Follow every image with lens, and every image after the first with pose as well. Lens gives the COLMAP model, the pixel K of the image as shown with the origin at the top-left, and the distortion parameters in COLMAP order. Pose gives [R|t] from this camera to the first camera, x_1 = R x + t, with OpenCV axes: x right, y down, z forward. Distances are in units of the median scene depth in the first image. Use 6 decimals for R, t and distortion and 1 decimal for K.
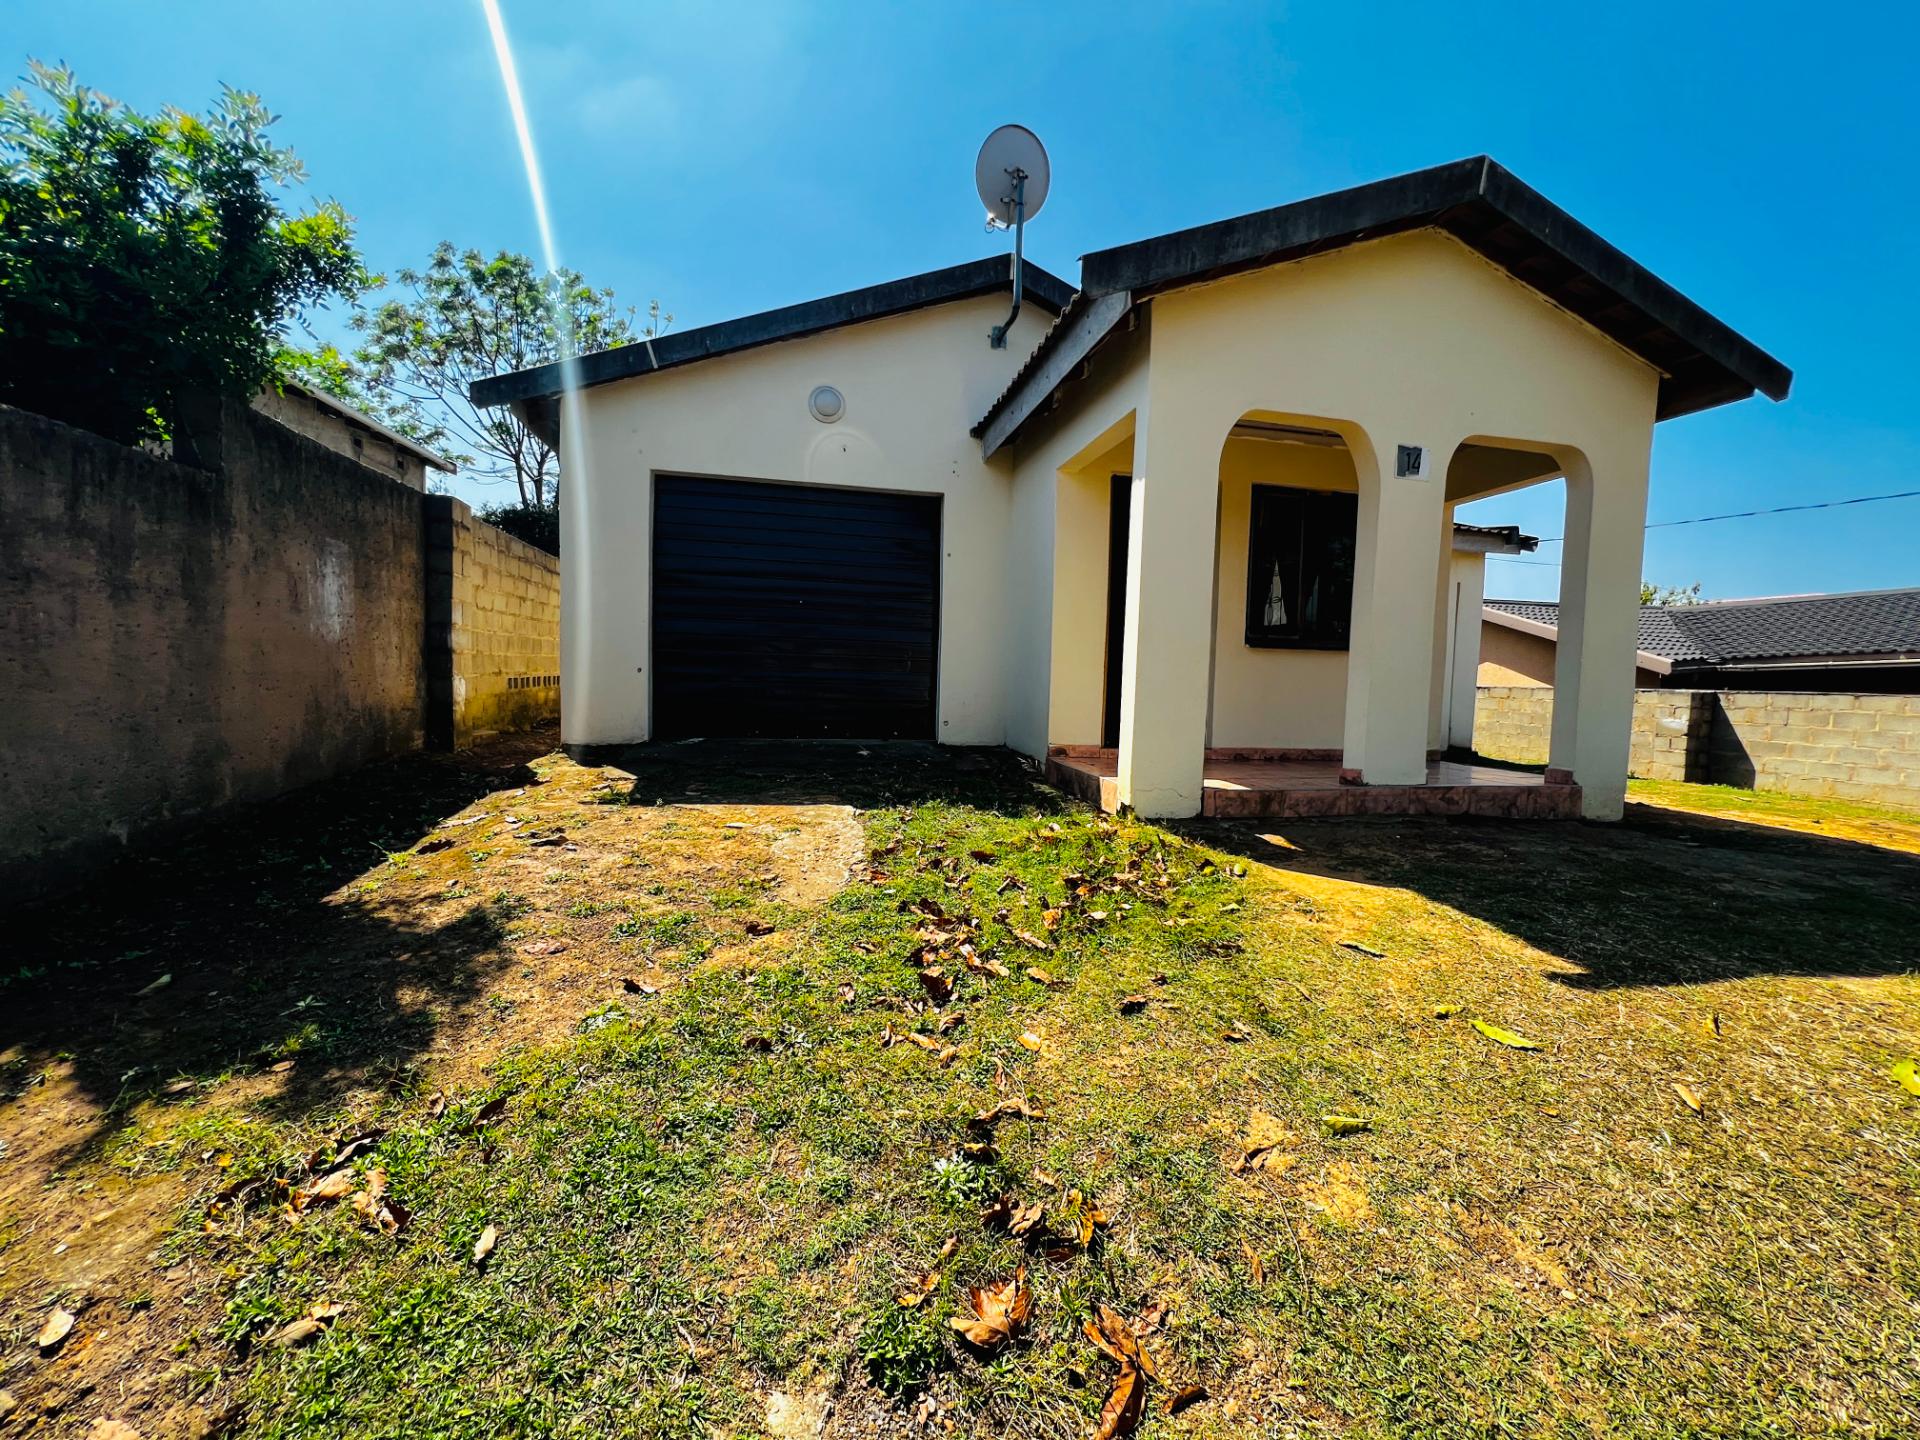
lens RADIAL K [[766.6, 0, 958.6], [0, 766.6, 715.0], [0, 0, 1]] dist [-0.003507, 0.000576]
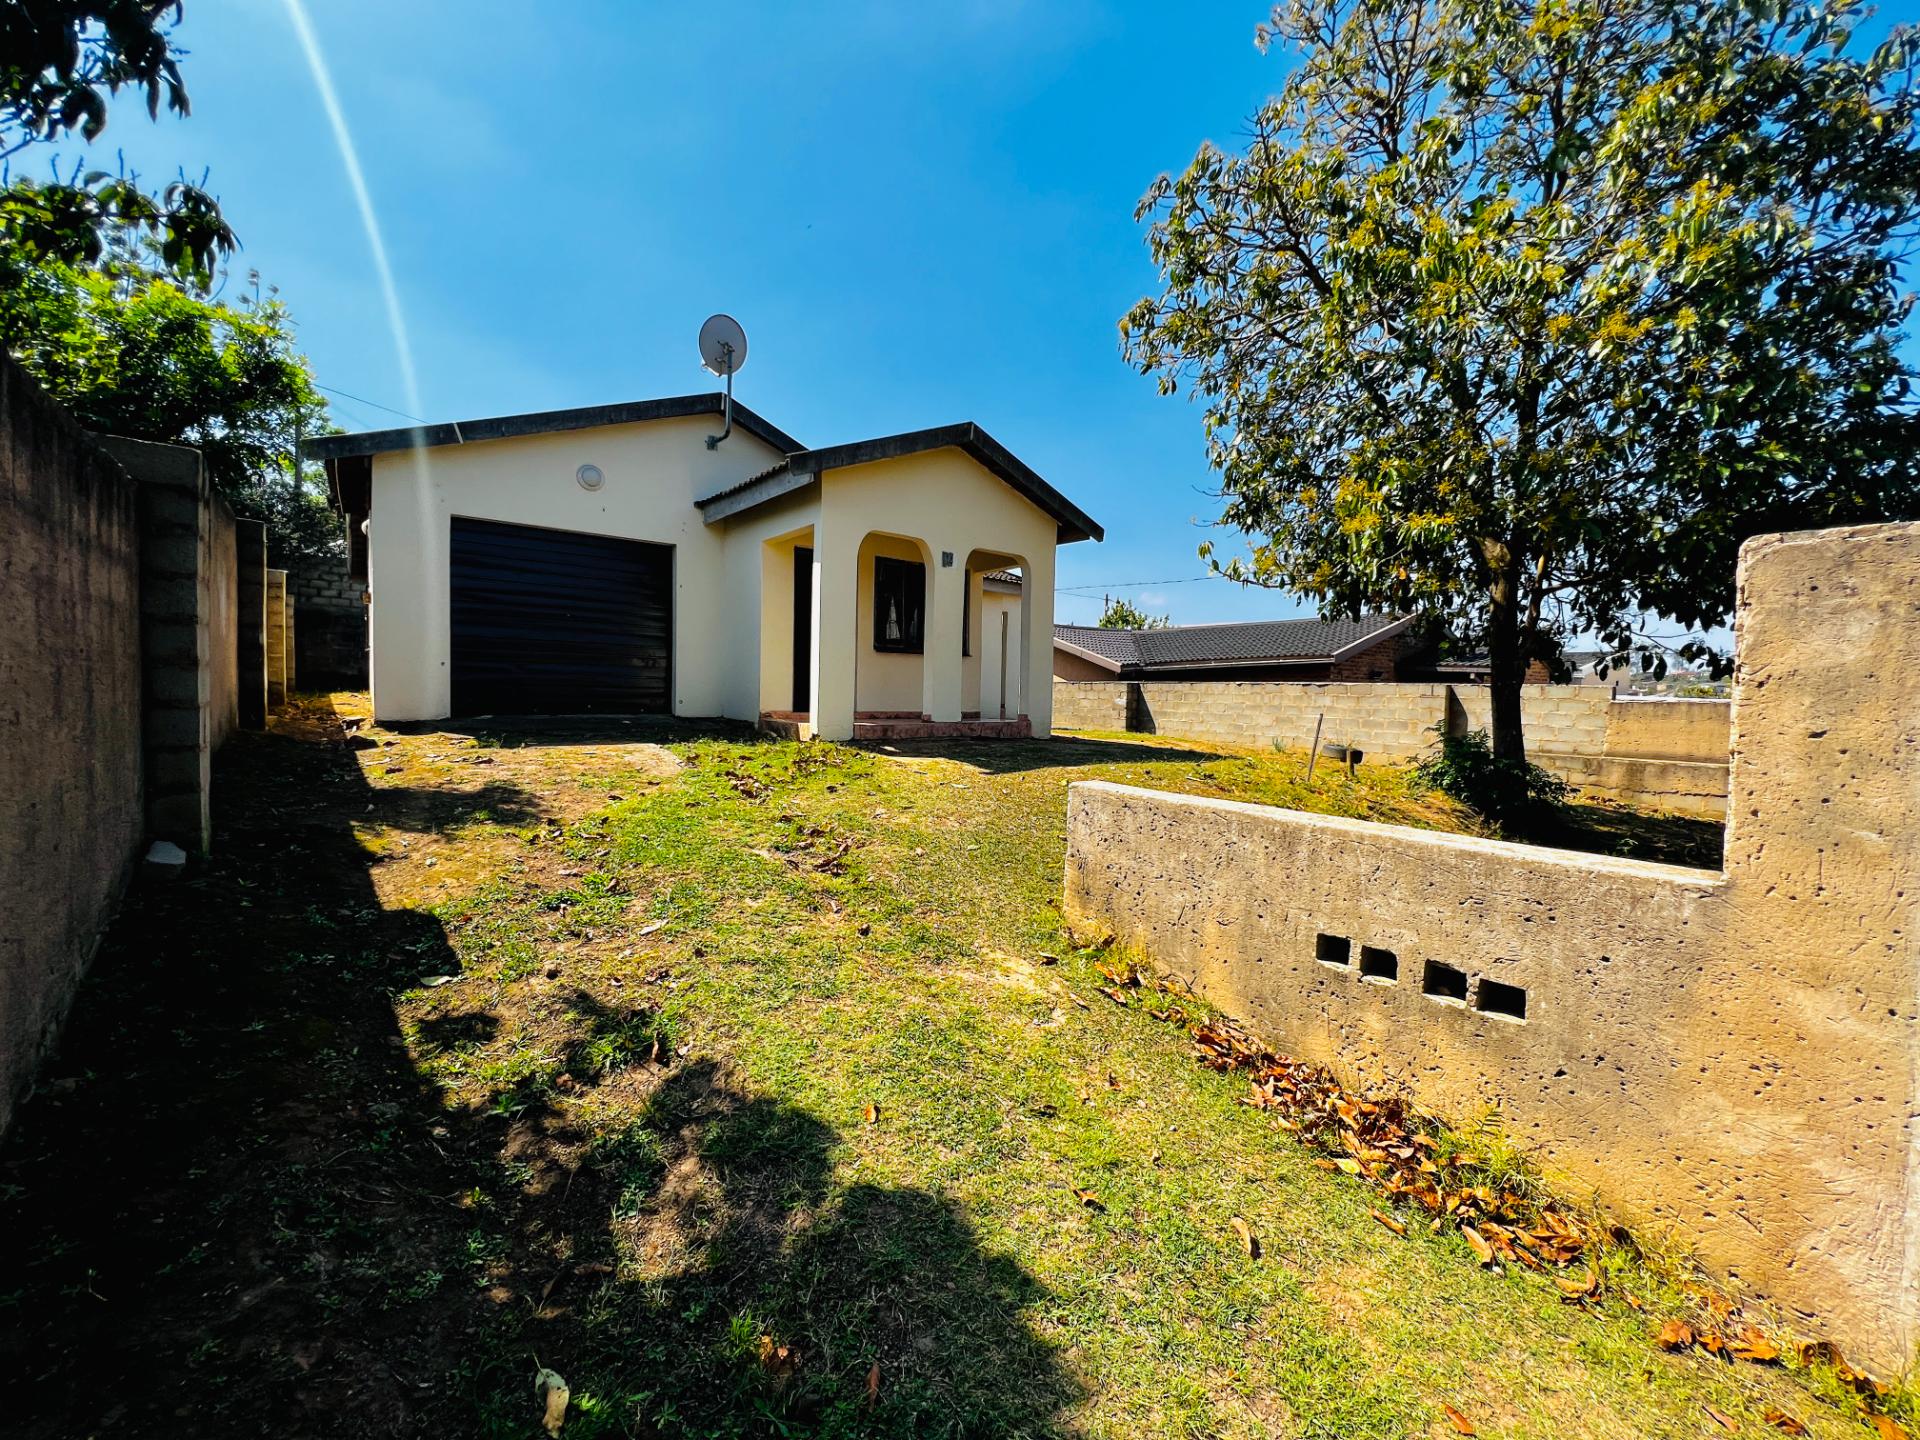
lens RADIAL K [[766.6, 0, 958.6], [0, 766.6, 715.0], [0, 0, 1]] dist [-0.003507, 0.000576]
pose [[0.896465, -0.024597, 0.442432, -0.254288], [0.029113, 0.999570, -0.003420, 0.074606], [-0.442157, 0.015947, 0.896796, -0.722466]]
